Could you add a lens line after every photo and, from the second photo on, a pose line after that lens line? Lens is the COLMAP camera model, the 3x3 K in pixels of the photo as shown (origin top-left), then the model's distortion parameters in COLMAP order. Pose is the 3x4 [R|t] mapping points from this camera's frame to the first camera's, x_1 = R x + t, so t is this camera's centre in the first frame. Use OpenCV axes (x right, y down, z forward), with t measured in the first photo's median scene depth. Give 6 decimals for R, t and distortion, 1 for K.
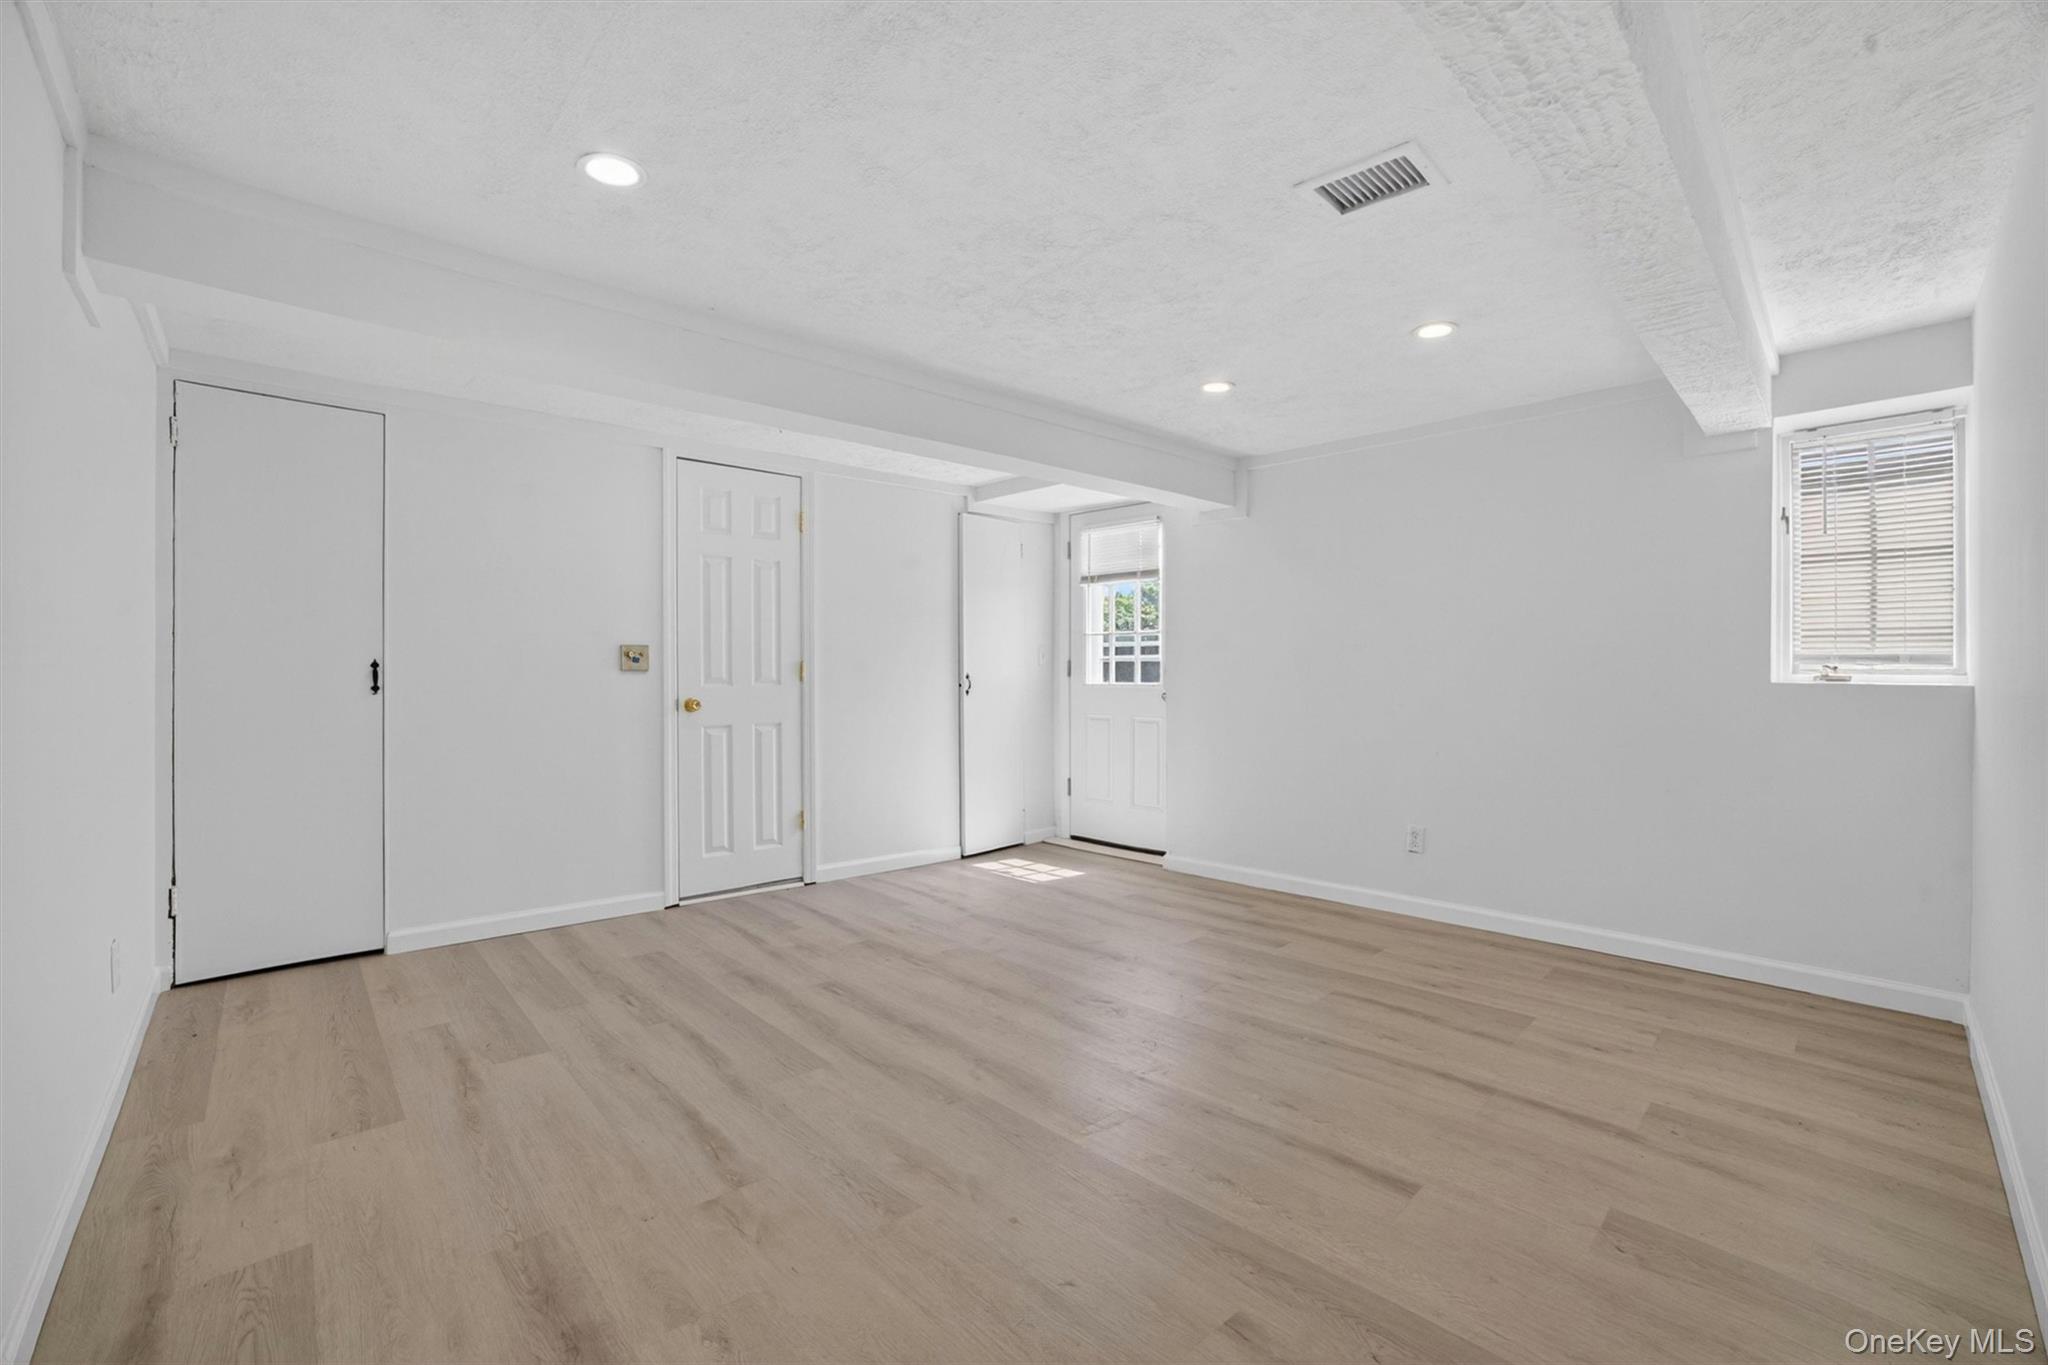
lens RADIAL K [[856.3, 0, 1028.6], [0, 856.3, 676.6], [0, 0, 1]] dist [-0.092943, 0.024217]
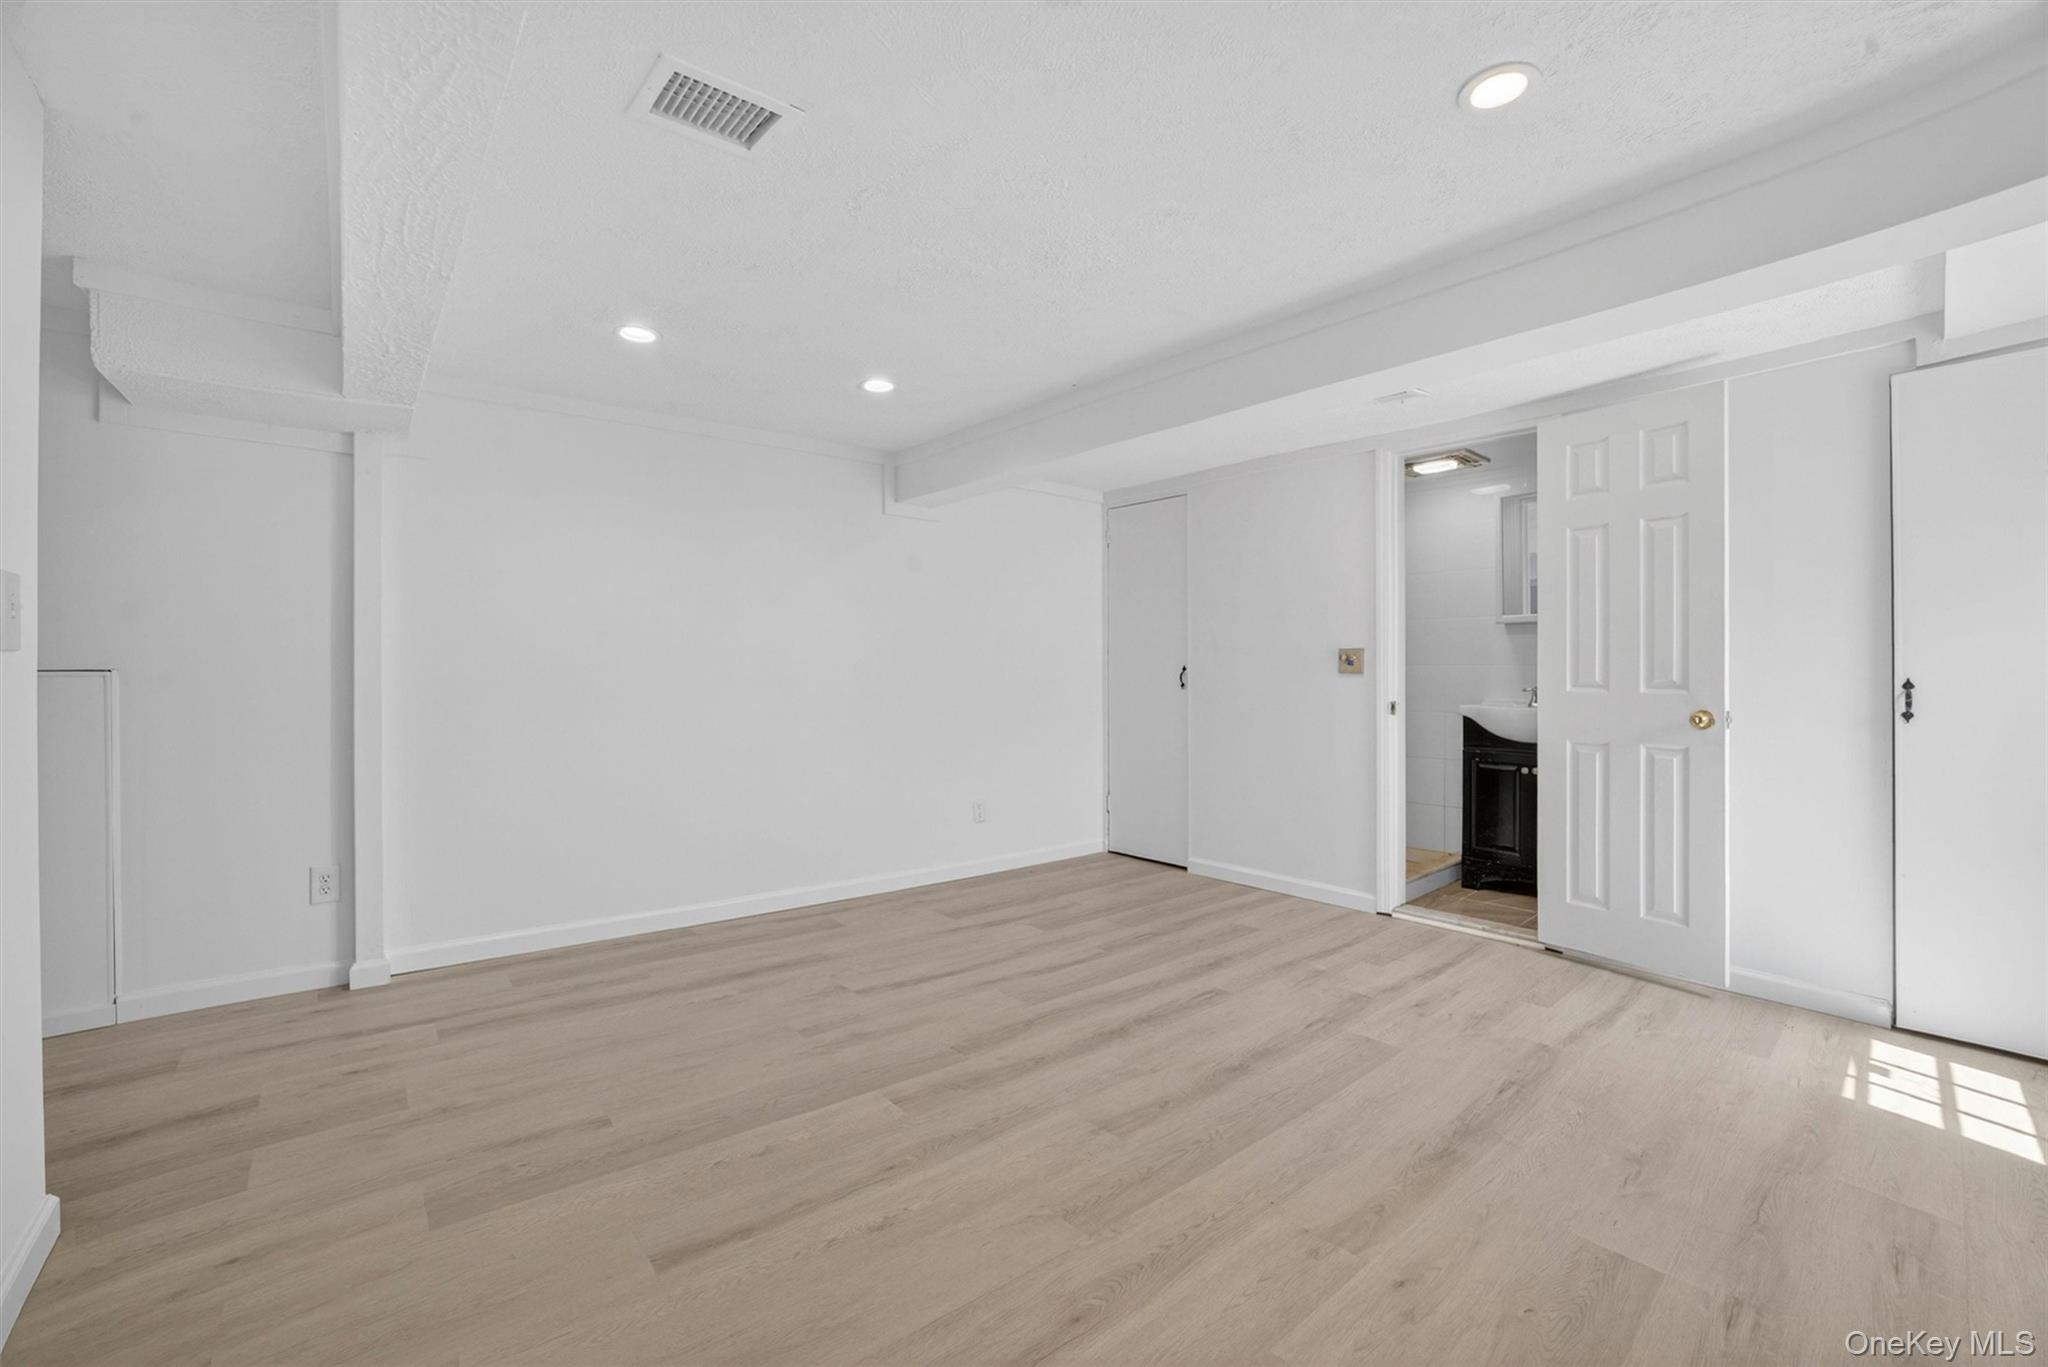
lens RADIAL K [[875.2, 0, 1035.2], [0, 875.2, 675.0], [0, 0, 1]] dist [-0.094544, 0.029082]
pose [[-0.035577, 0.004558, -0.999357, 0.769420], [-0.007017, 0.999964, 0.004810, -0.008411], [0.999342, 0.007183, -0.035543, 0.815504]]
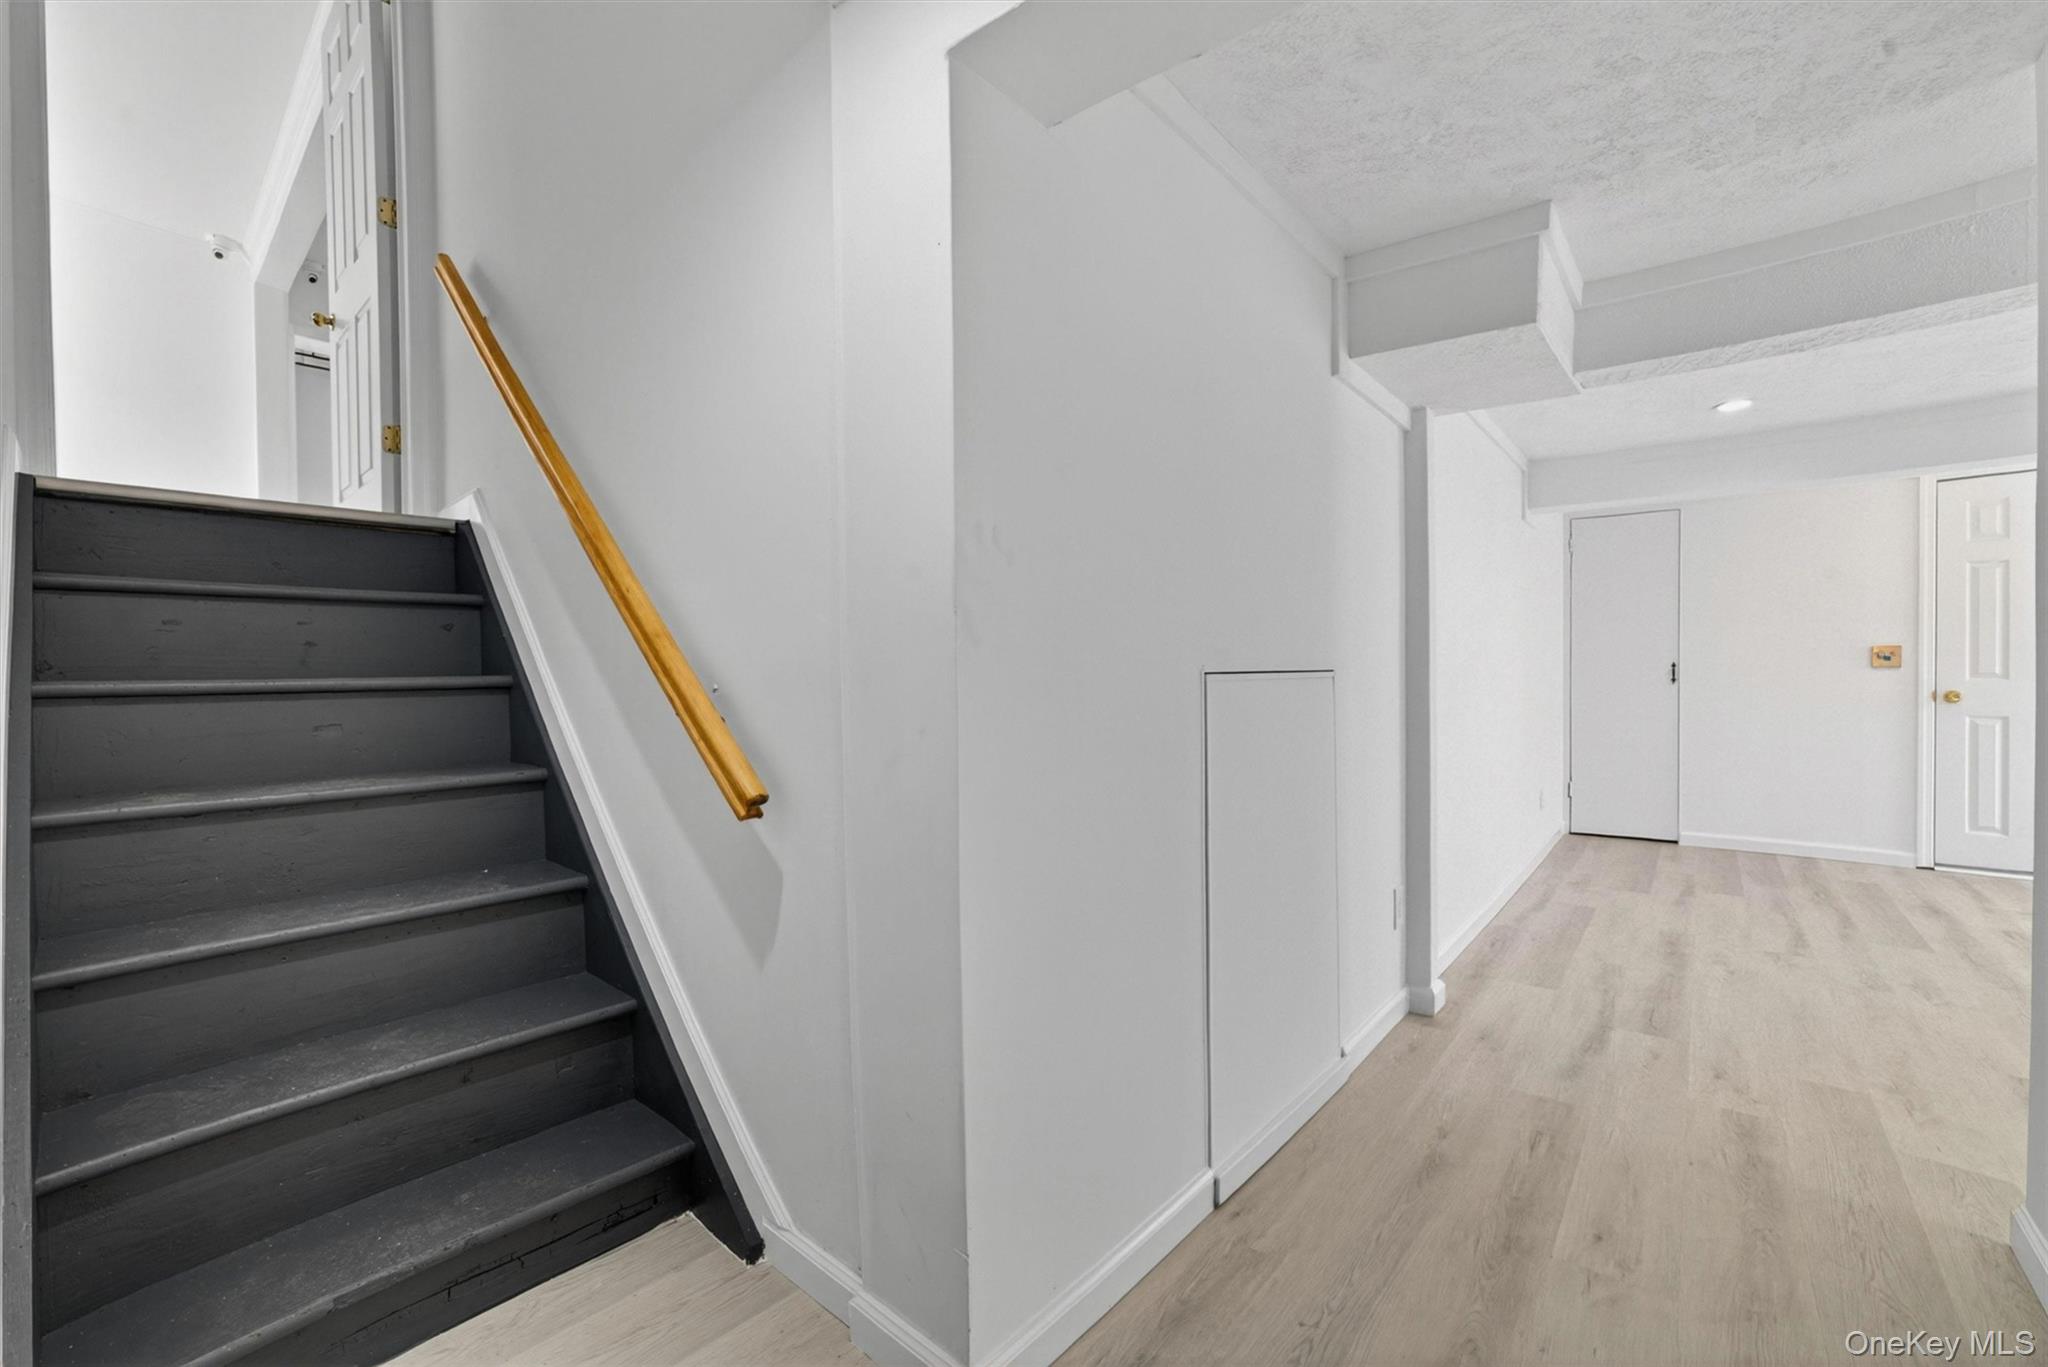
lens RADIAL K [[875.2, 0, 1035.2], [0, 875.2, 675.0], [0, 0, 1]] dist [-0.094544, 0.029082]
pose [[0.144865, 0.000191, -0.989451, 0.678655], [-0.000492, 1.000000, 0.000121, 0.006005], [0.989451, 0.000469, 0.144865, -0.522679]]
